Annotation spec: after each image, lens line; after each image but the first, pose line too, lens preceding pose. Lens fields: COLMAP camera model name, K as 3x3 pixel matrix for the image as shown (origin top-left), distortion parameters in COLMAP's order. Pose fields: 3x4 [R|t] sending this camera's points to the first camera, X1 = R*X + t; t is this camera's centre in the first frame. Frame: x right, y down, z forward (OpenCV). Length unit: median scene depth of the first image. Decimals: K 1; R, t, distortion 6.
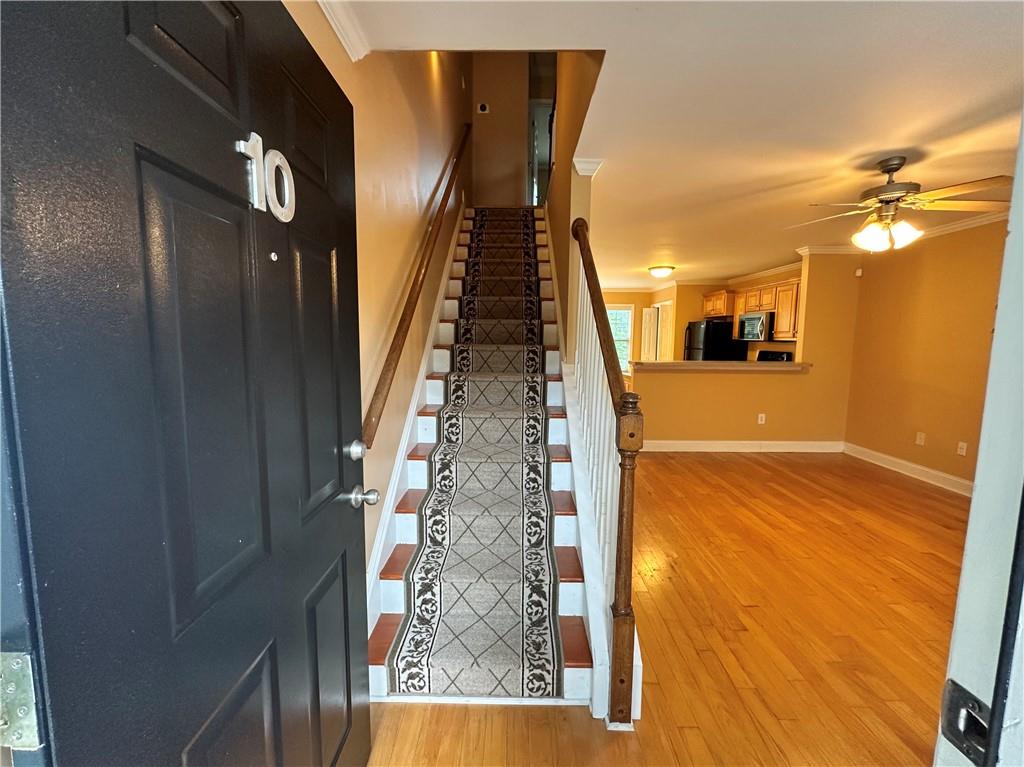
lens RADIAL K [[435.5, 0, 515.4], [0, 435.5, 384.5], [0, 0, 1]] dist [0.004712, 0.000678]
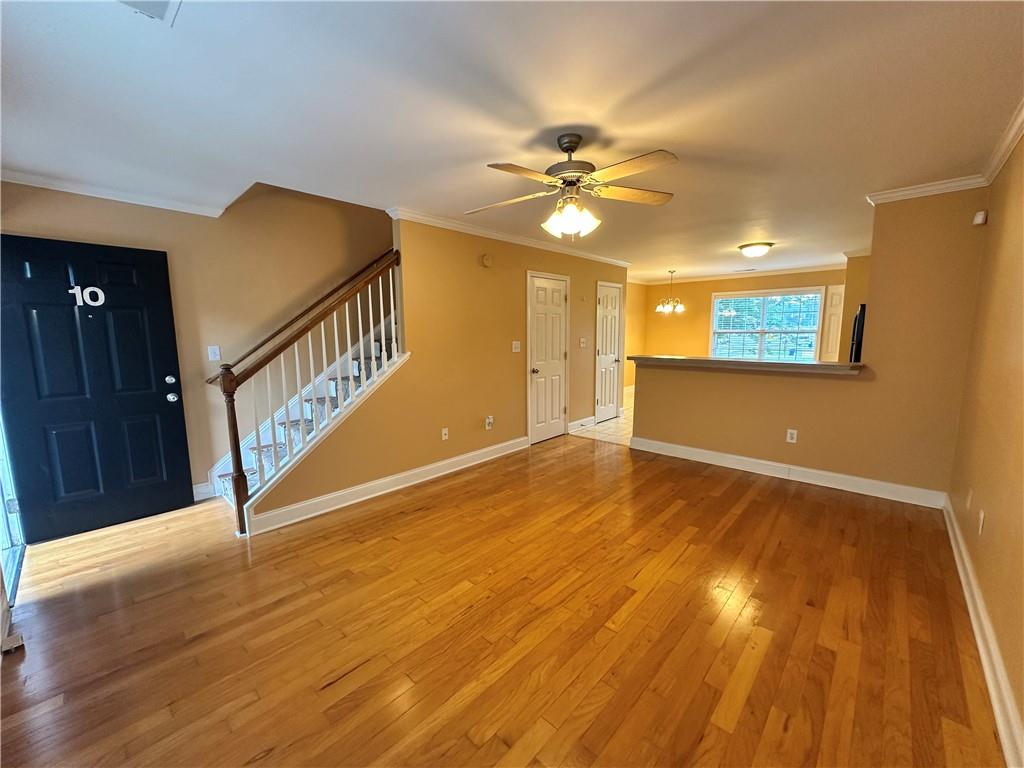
lens RADIAL K [[407.4, 0, 507.6], [0, 407.4, 382.7], [0, 0, 1]] dist [-0.008194, 0.000393]
pose [[0.721510, 0.070916, -0.688763, 0.827996], [-0.059865, 0.997405, 0.039982, -0.014653], [0.689811, 0.012385, 0.723883, 0.178467]]
